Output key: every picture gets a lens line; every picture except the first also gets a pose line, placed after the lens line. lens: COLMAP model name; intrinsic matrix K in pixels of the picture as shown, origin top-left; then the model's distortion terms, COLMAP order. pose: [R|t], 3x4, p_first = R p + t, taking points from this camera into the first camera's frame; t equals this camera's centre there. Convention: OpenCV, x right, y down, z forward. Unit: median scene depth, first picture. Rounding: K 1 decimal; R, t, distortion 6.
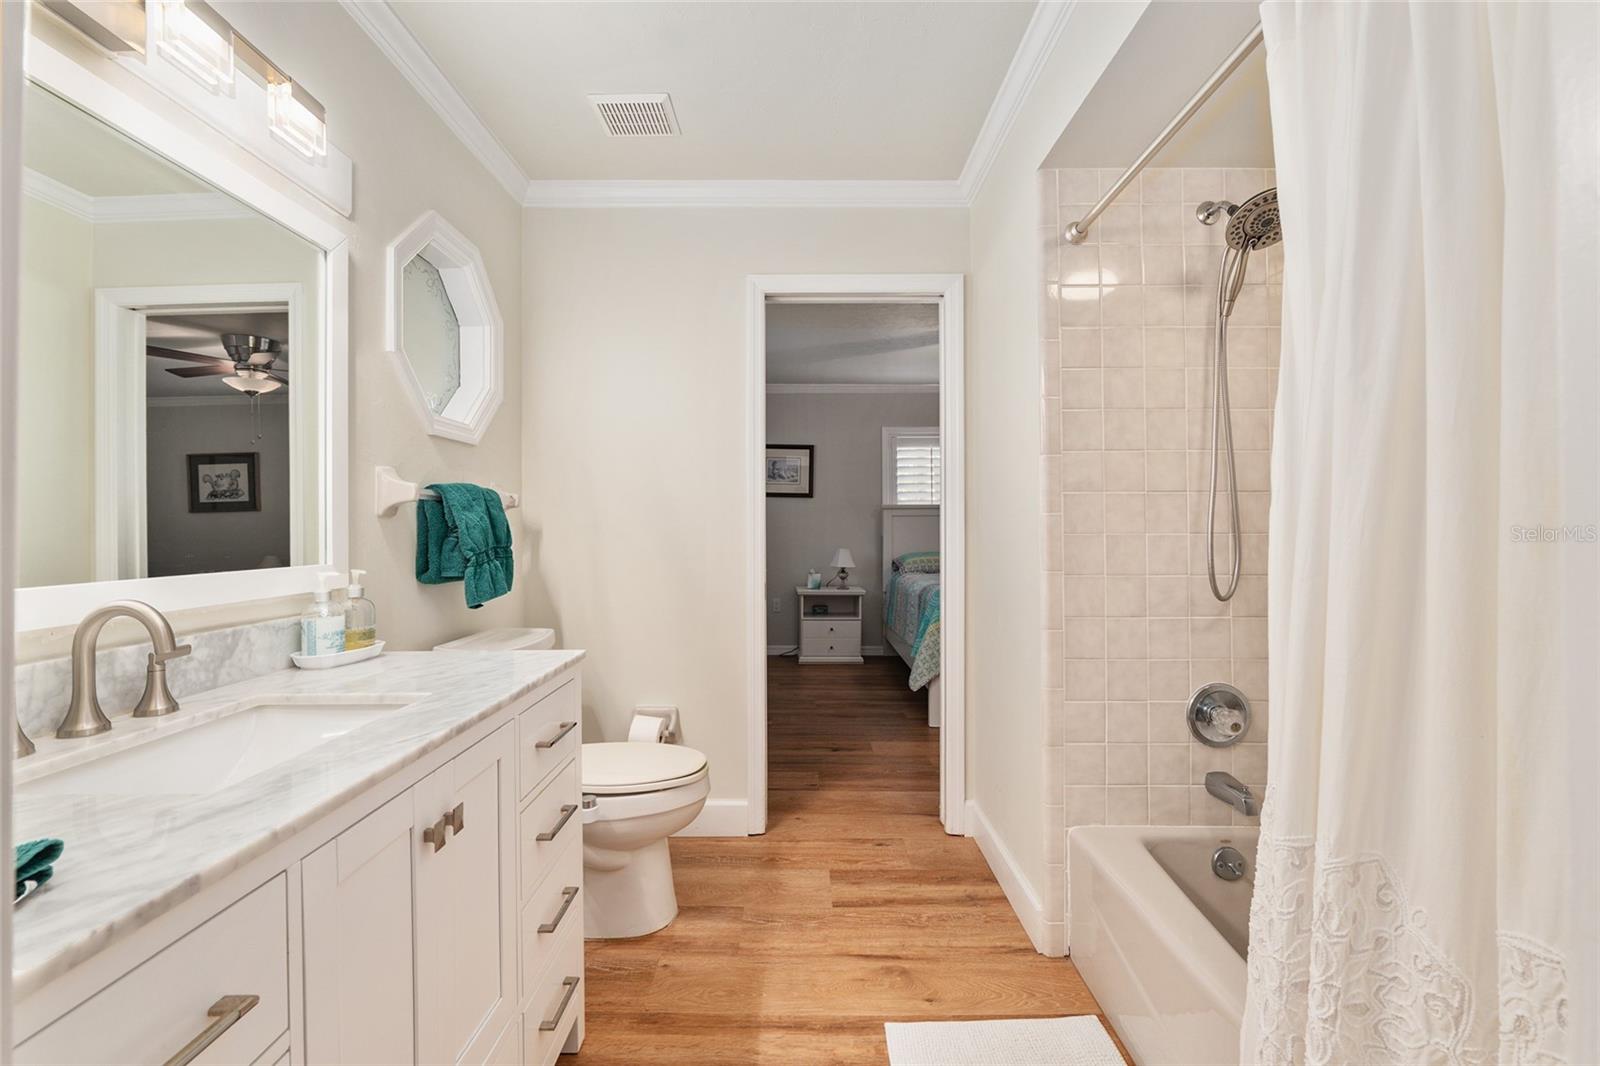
lens RADIAL K [[671.9, 0, 800.0], [0, 671.9, 533.0], [0, 0, 1]] dist [-0.001018, -0.000128]
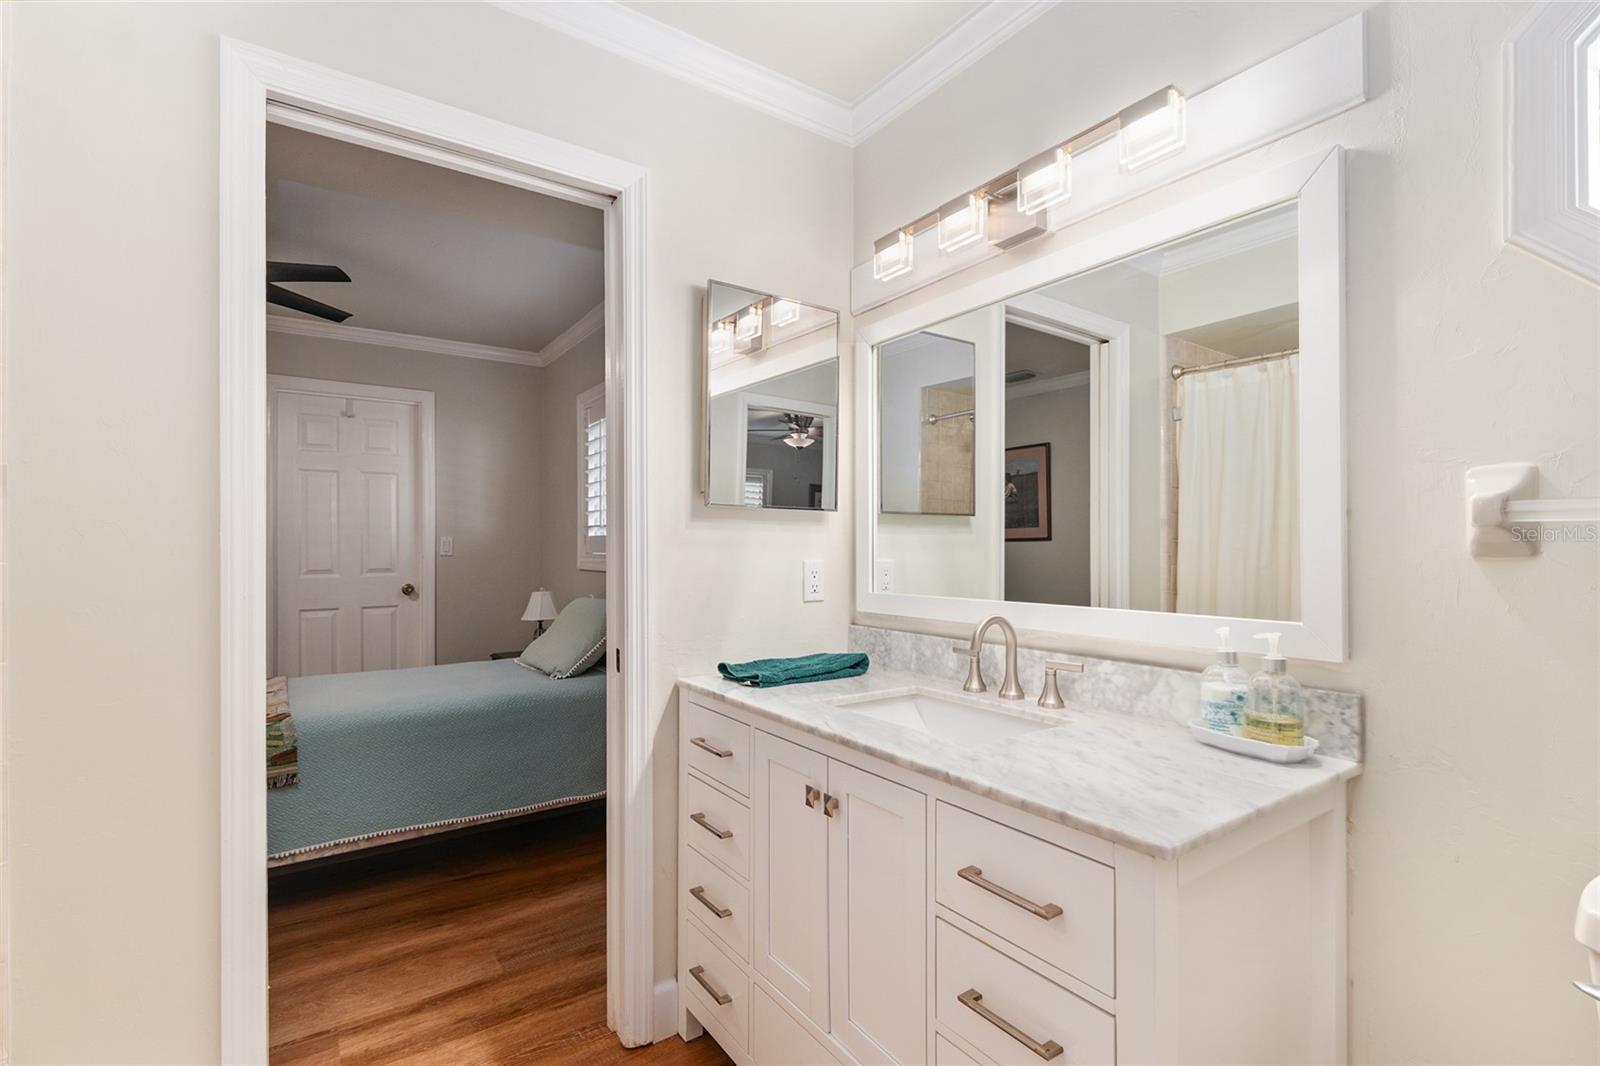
lens RADIAL K [[726.8, 0, 801.0], [0, 726.8, 544.0], [0, 0, 1]] dist [0.000226, -0.000053]
pose [[-0.821371, 0.000901, -0.570393, 0.239766], [-0.002453, 0.999984, 0.005111, -0.052642], [0.570389, 0.005597, -0.821356, 1.667621]]
